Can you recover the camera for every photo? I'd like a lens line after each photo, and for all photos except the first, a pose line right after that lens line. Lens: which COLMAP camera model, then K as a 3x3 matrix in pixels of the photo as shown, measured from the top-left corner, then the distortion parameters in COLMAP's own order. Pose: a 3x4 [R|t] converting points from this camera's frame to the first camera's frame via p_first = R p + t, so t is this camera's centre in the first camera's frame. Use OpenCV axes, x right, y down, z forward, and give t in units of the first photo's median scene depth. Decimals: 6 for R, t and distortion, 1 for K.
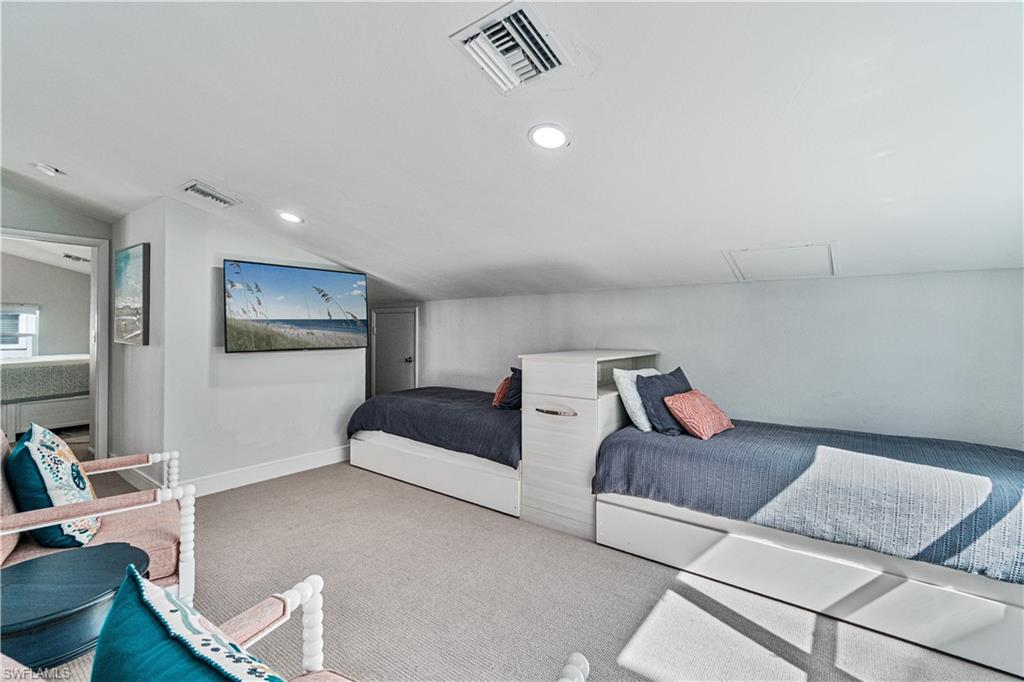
lens RADIAL K [[448.5, 0, 512.0], [0, 448.5, 341.0], [0, 0, 1]] dist [-0.001404, -0.000019]
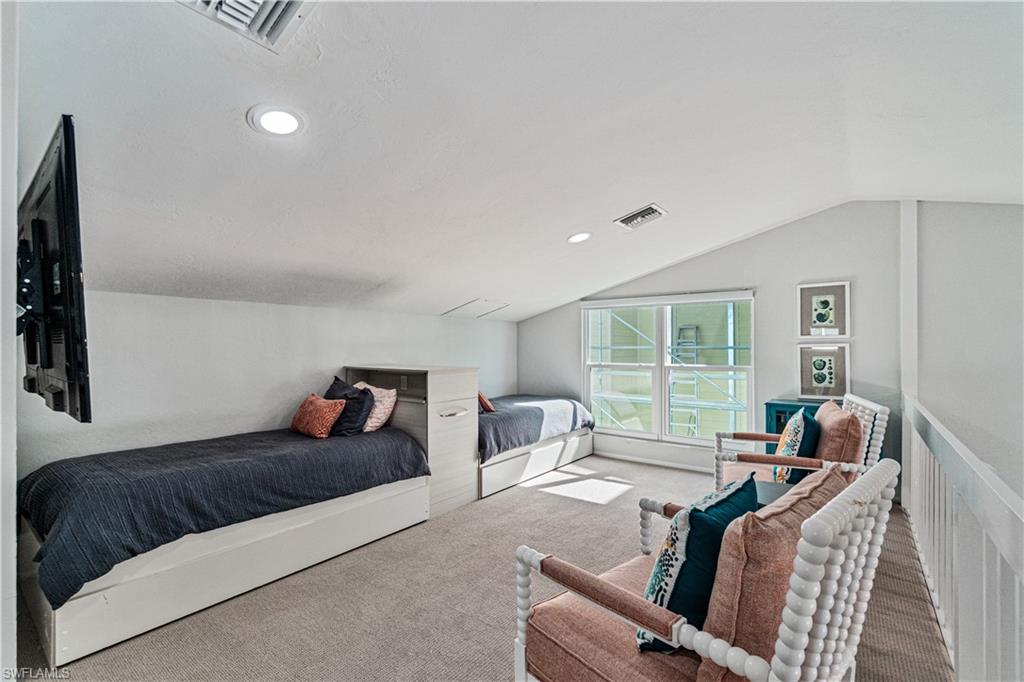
lens RADIAL K [[448.5, 0, 512.0], [0, 448.5, 341.0], [0, 0, 1]] dist [-0.001404, -0.000019]
pose [[-0.000805, 0.003056, 0.999995, -1.286319], [0.007842, 0.999965, -0.003050, -0.040309], [-0.999969, 0.007839, -0.000828, 0.953303]]
